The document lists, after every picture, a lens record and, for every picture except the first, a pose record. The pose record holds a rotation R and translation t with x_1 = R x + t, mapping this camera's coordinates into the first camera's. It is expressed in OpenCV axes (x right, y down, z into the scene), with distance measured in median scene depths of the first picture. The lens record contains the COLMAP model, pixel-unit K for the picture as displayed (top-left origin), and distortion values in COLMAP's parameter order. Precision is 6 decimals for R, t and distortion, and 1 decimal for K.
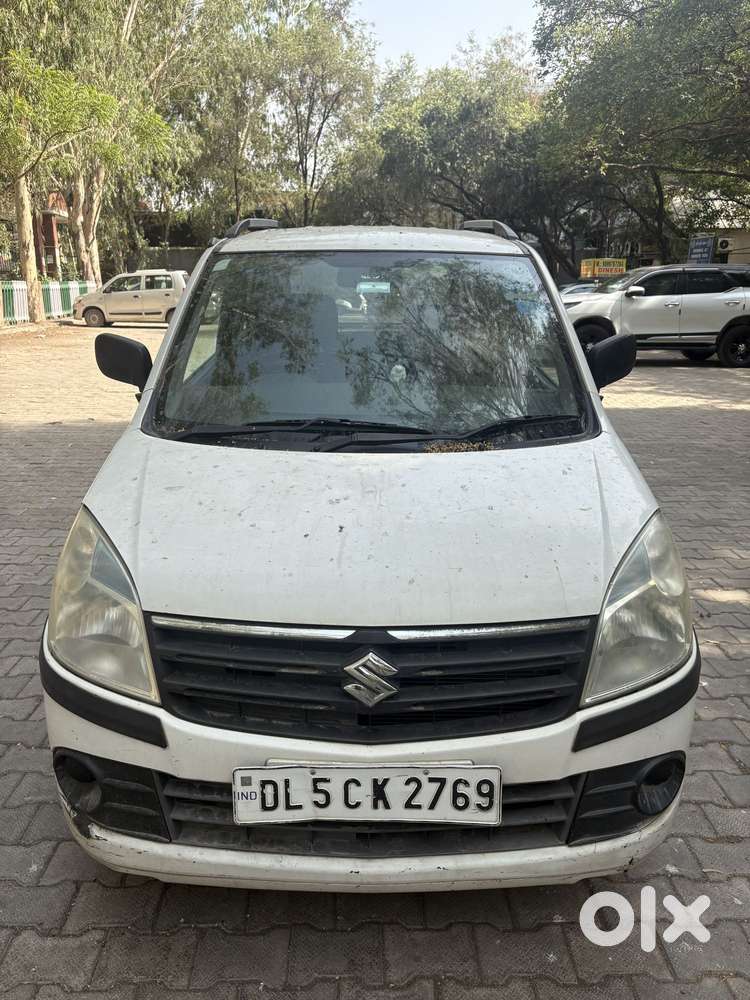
lens RADIAL K [[753.1, 0, 375.0], [0, 753.1, 500.0], [0, 0, 1]] dist [0.069506, -0.072666]
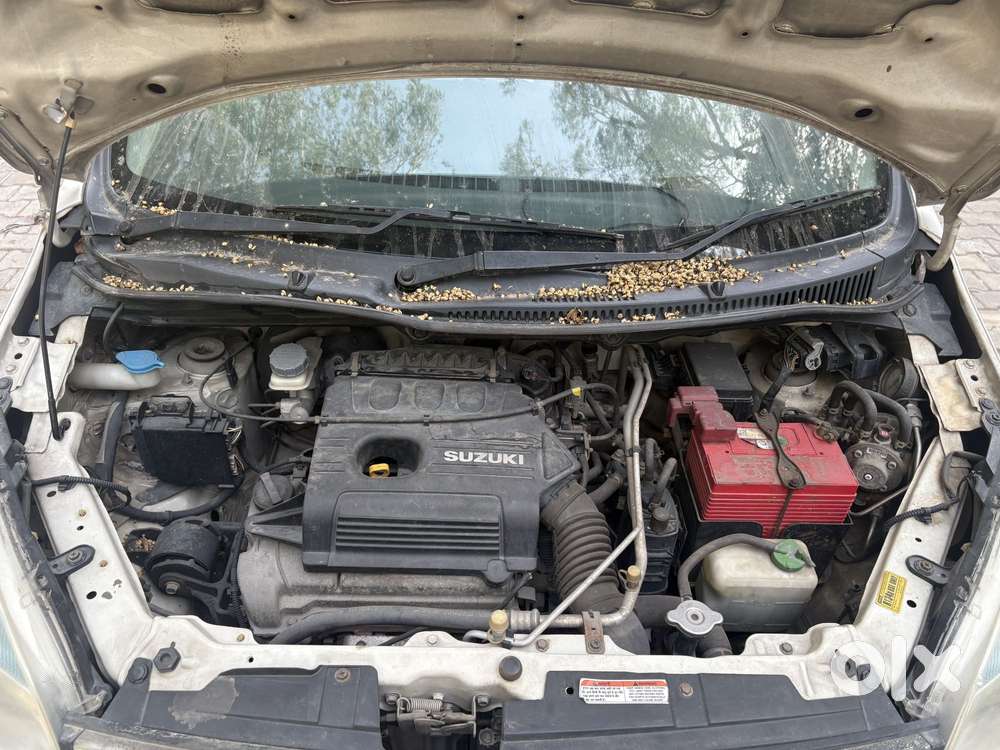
lens RADIAL K [[762.8, 0, 501.5], [0, 762.8, 376.0], [0, 0, 1]] dist [0.003972, -0.000167]
pose [[0.999418, 0.019287, 0.028124, -0.027954], [-0.028490, 0.925457, 0.377781, -0.239752], [-0.018741, -0.378362, 0.925468, 0.551051]]
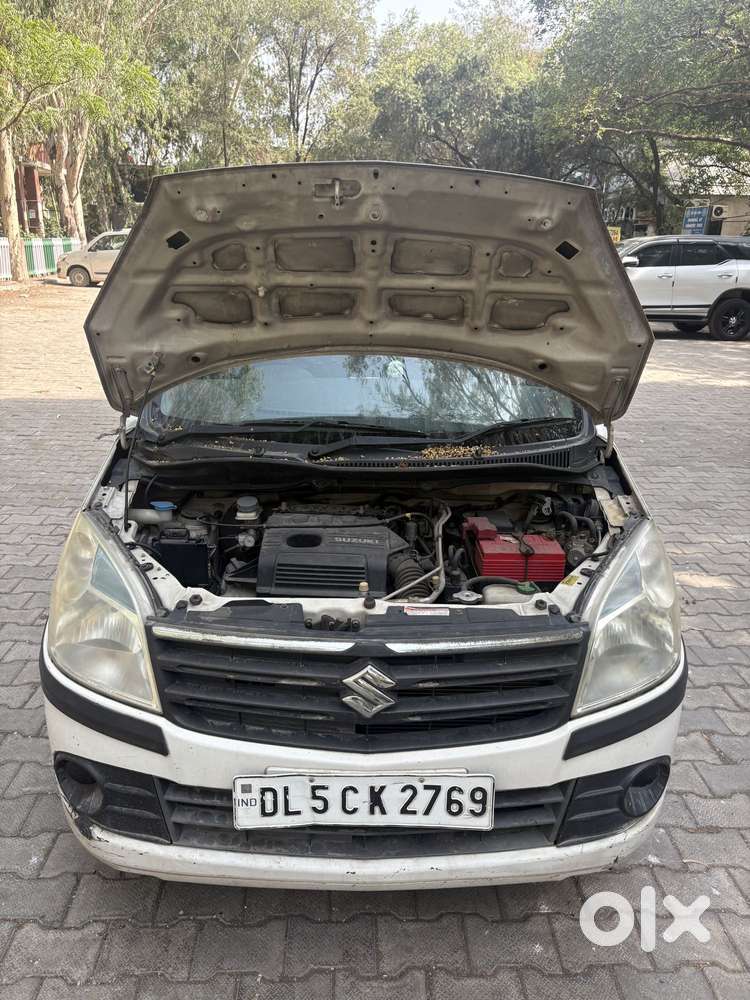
lens RADIAL K [[754.1, 0, 382.4], [0, 754.1, 501.4], [0, 0, 1]] dist [0.064251, -0.067139]
pose [[0.999666, 0.009888, 0.023869, -0.012285], [-0.010977, 0.998884, 0.045928, -0.056394], [-0.023388, -0.046175, 0.998660, -0.009279]]
